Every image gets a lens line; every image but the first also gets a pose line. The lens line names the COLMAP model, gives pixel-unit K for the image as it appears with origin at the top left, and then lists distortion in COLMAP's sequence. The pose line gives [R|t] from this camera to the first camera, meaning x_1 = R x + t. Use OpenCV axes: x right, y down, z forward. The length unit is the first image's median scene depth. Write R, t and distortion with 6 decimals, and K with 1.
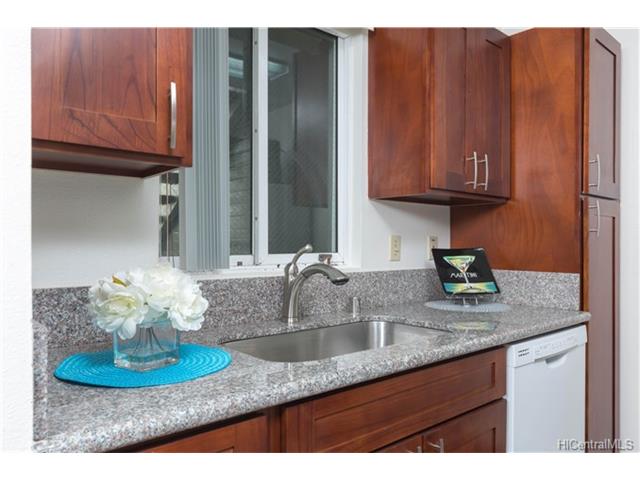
lens RADIAL K [[472.4, 0, 320.0], [0, 472.4, 240.0], [0, 0, 1]] dist [-0.002293, -0.000760]
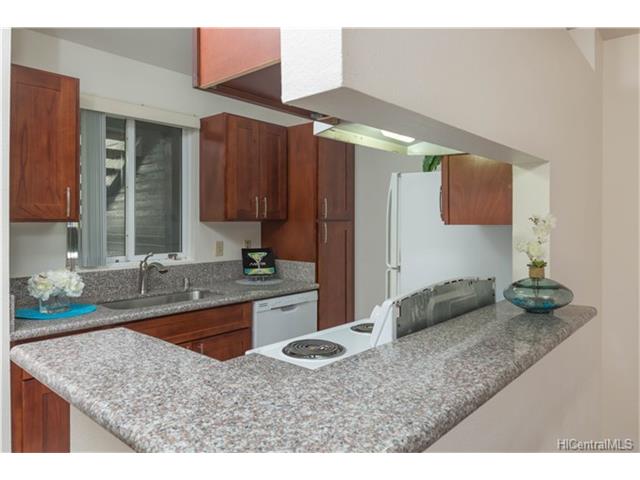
lens RADIAL K [[433.9, 0, 323.4], [0, 433.9, 217.2], [0, 0, 1]] dist [-0.018754, -0.000038]
pose [[0.988497, 0.000023, 0.151239, 0.346583], [0.000250, 0.999998, -0.001792, -0.110439], [-0.151239, 0.001809, 0.988496, -0.725107]]
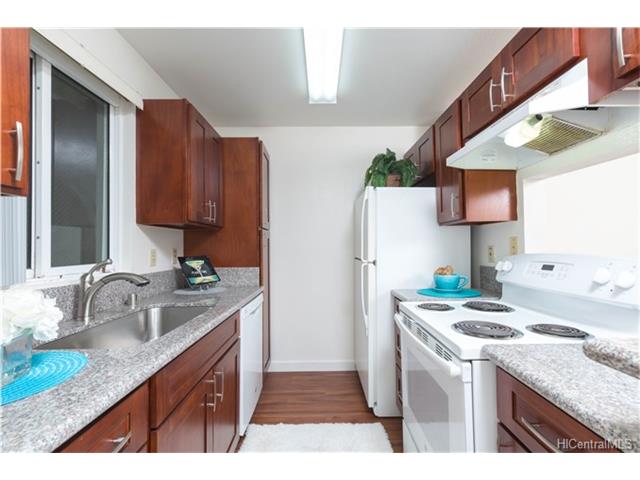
lens RADIAL K [[288.4, 0, 320.0], [0, 288.4, 240.0], [0, 0, 1]] dist [0.005163, 0.000231]
pose [[0.654698, 0.007872, 0.755849, -0.216515], [0.007602, 0.999827, -0.016998, -0.021834], [-0.755852, 0.016875, 0.654525, 0.008407]]
